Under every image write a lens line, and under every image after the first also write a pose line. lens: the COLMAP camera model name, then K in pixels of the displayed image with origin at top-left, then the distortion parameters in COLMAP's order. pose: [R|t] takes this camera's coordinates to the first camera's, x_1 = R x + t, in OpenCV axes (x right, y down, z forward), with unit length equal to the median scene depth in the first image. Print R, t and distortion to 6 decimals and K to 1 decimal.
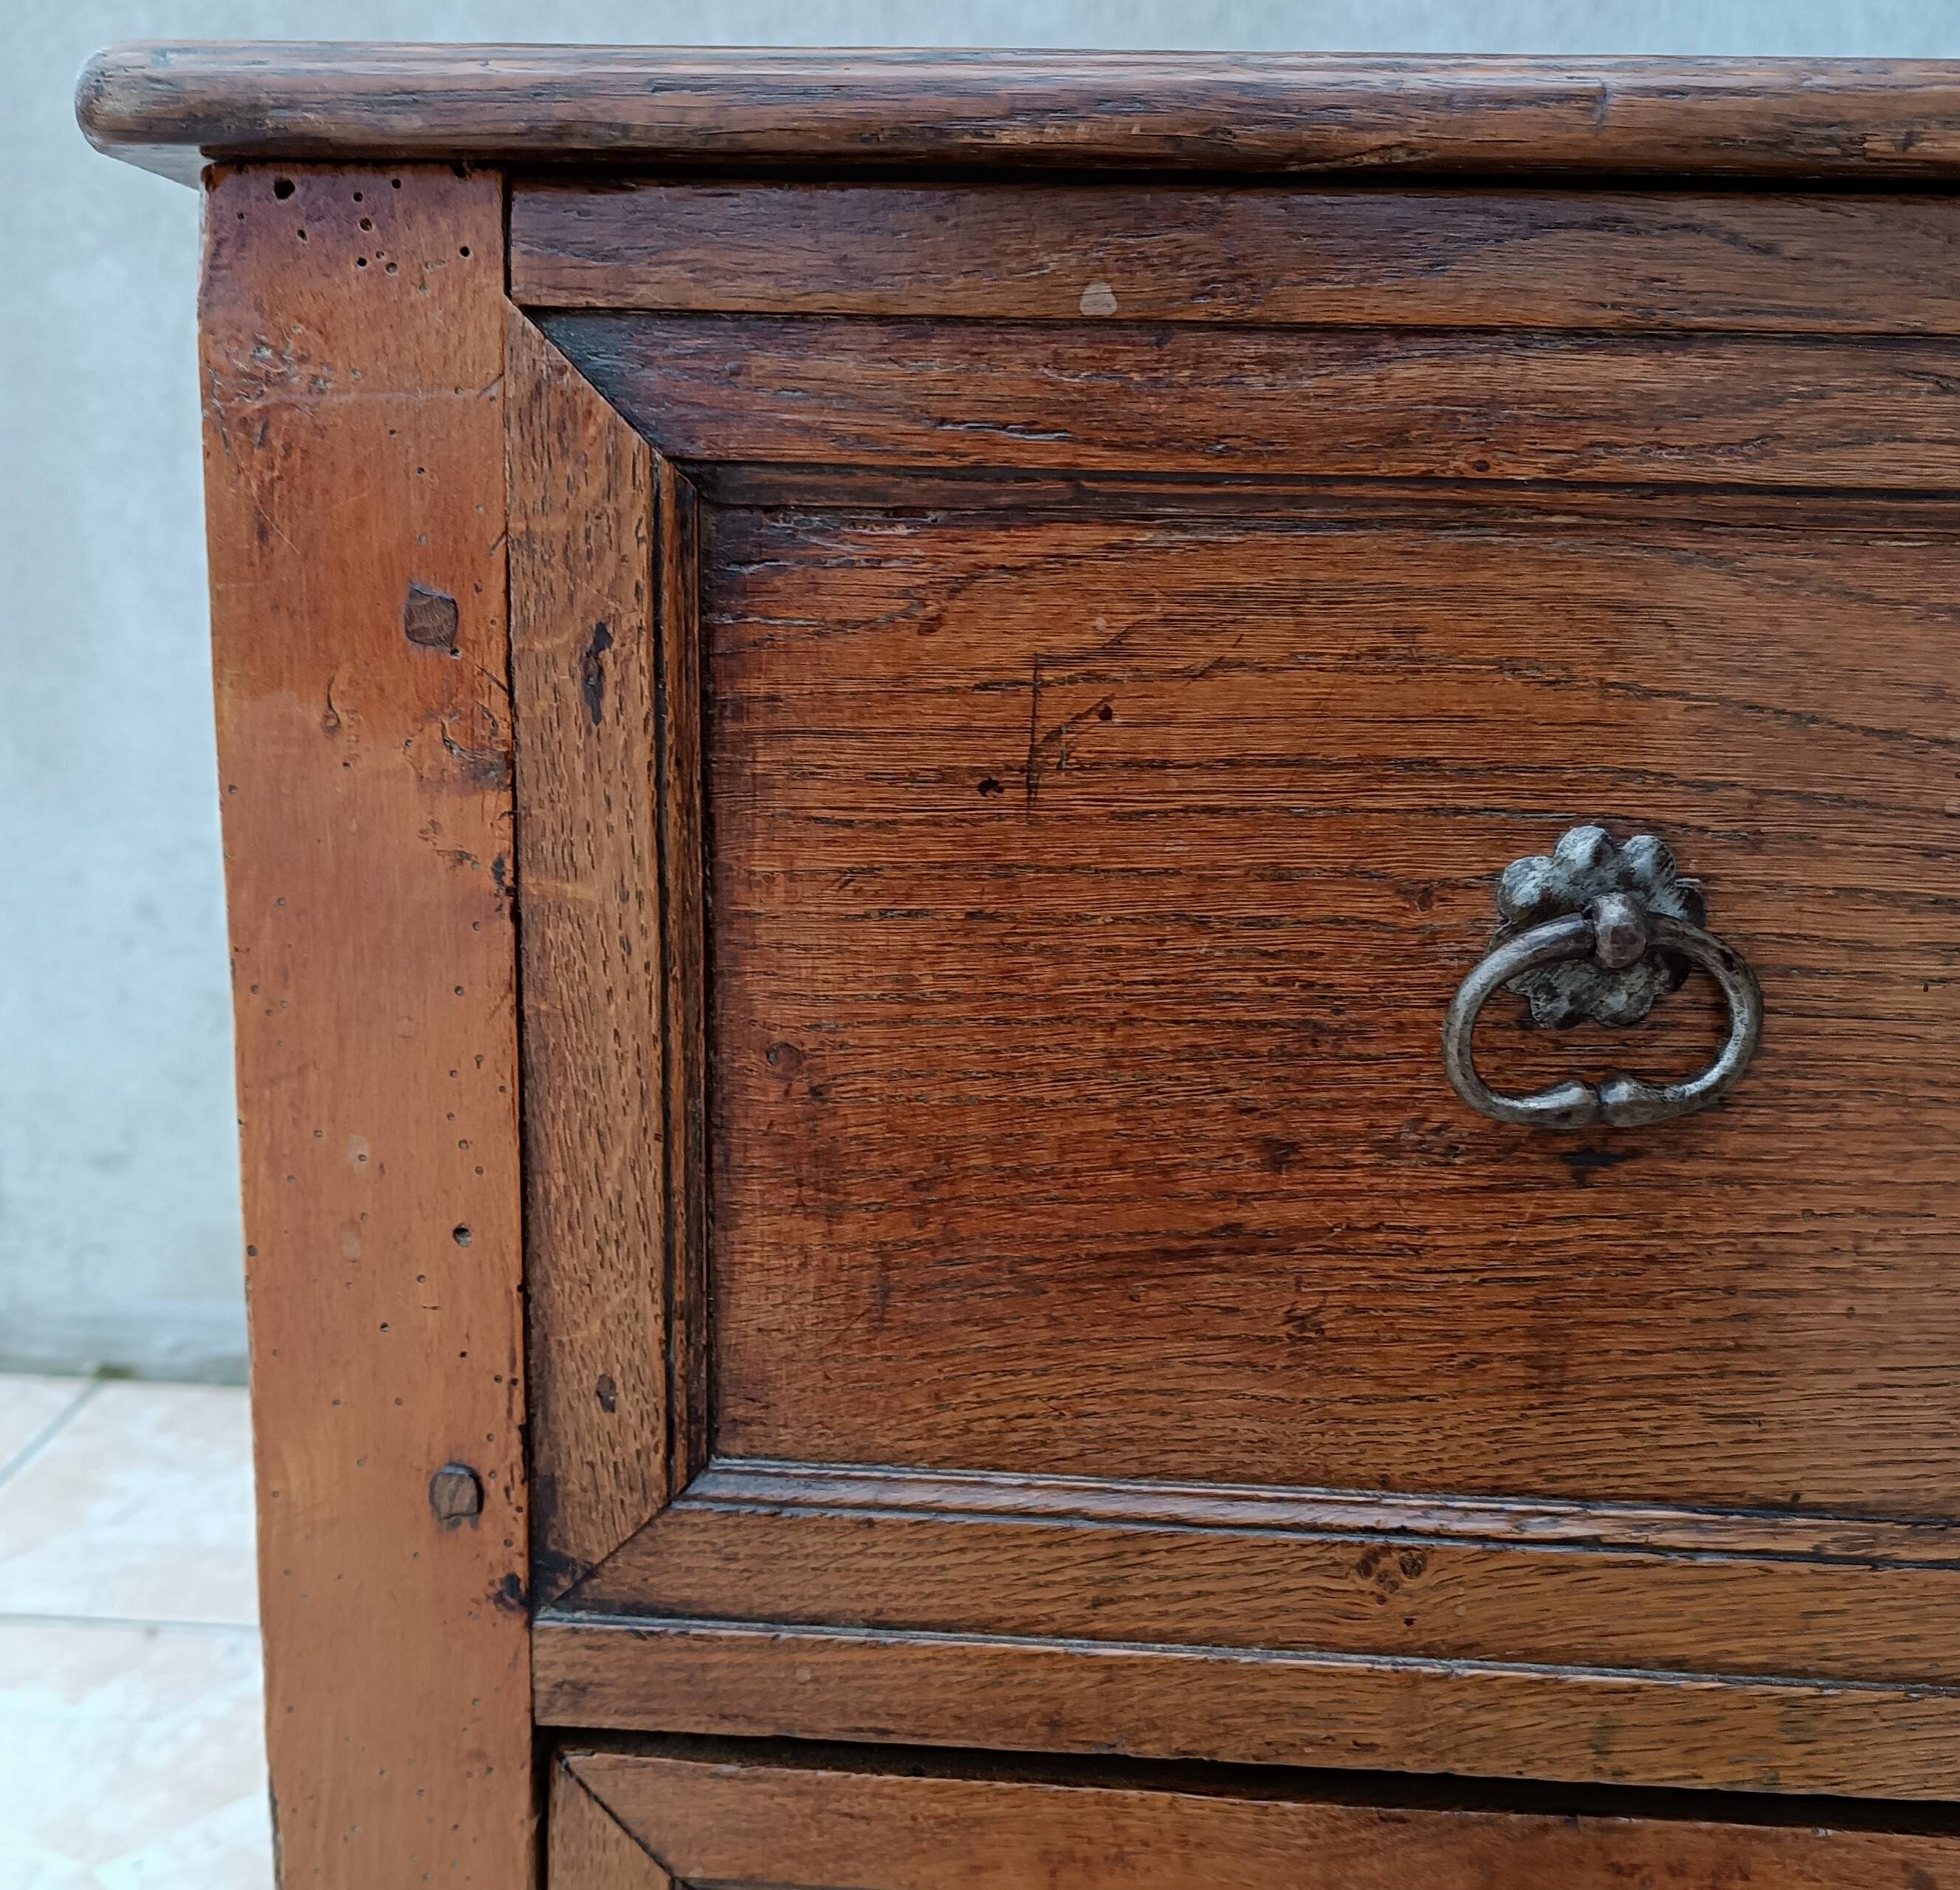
lens RADIAL K [[2179.9, 0, 892.4], [0, 2179.9, 994.8], [0, 0, 1]] dist [0.008671, 0.000000]
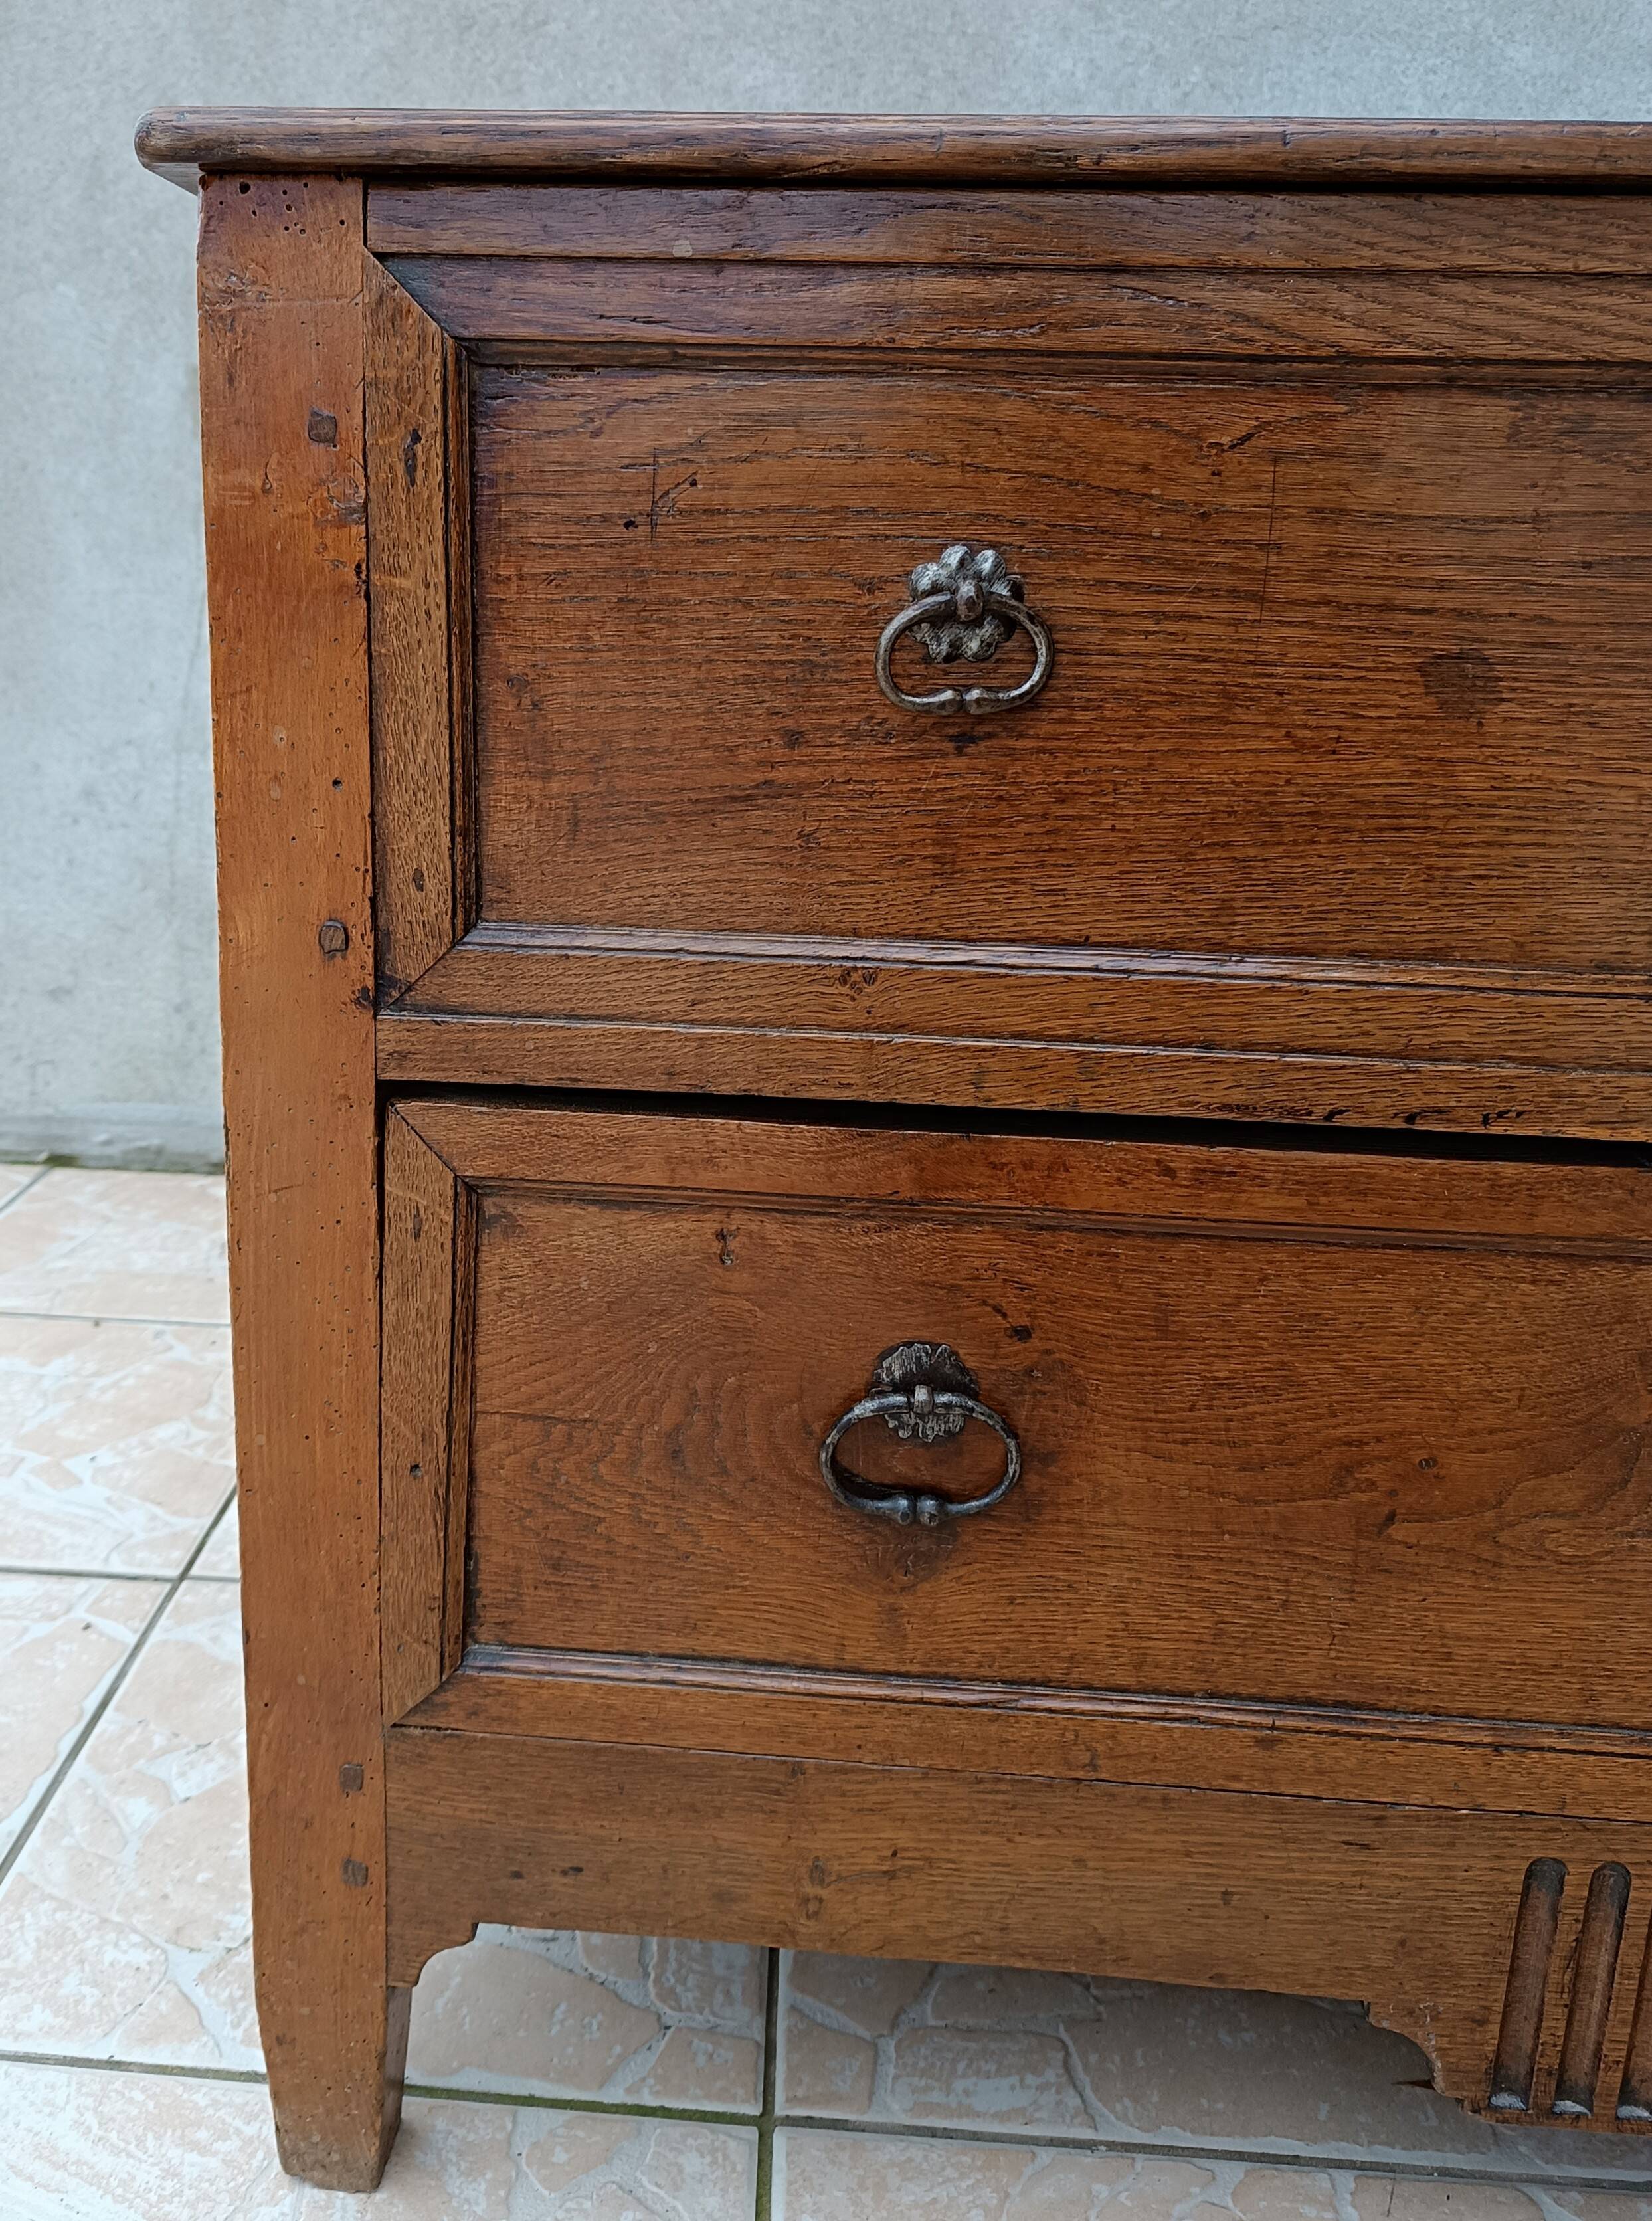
lens RADIAL K [[1924.9, 0, 674.2], [0, 1924.9, 999.8], [0, 0, 1]] dist [0.039779, -0.056993]
pose [[0.999809, 0.008544, -0.017588, 0.110476], [-0.008380, 0.999921, 0.009395, 0.276500], [0.017667, -0.009246, 0.999801, -0.589168]]
